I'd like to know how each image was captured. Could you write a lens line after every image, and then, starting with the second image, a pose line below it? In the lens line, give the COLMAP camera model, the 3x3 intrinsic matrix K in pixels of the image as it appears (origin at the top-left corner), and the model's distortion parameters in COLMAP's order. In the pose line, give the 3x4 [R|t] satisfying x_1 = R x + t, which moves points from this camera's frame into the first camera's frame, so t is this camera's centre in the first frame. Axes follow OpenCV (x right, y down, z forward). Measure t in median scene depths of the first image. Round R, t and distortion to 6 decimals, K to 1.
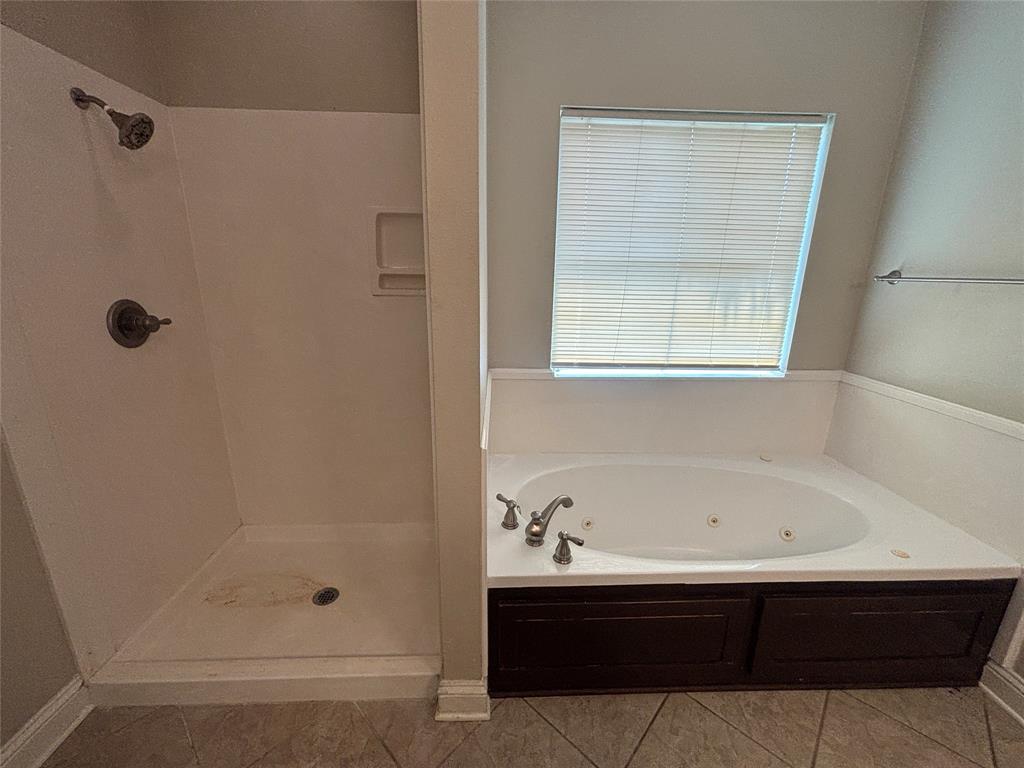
lens RADIAL K [[413.5, 0, 514.5], [0, 413.5, 383.1], [0, 0, 1]] dist [0.003114, -0.001308]
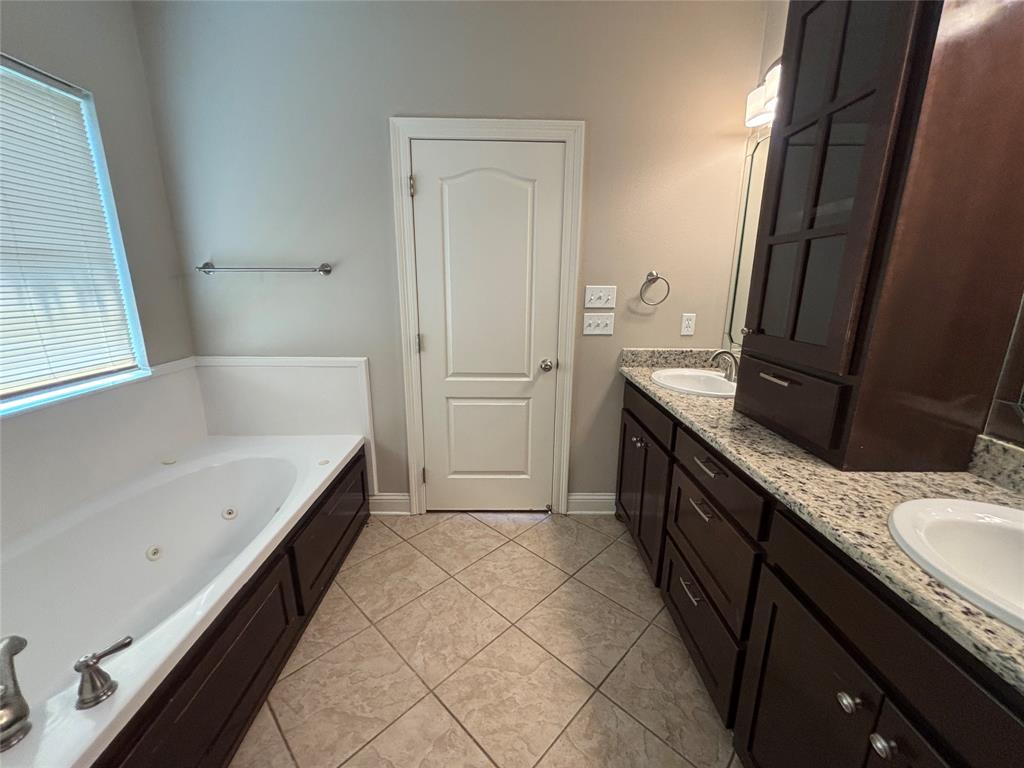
lens RADIAL K [[413.5, 0, 514.1], [0, 413.5, 383.3], [0, 0, 1]] dist [0.003114, -0.001308]
pose [[0.009916, -0.254902, 0.966916, -0.292495], [0.256121, 0.935354, 0.243955, -0.016262], [-0.966594, 0.245228, 0.074561, 0.160768]]
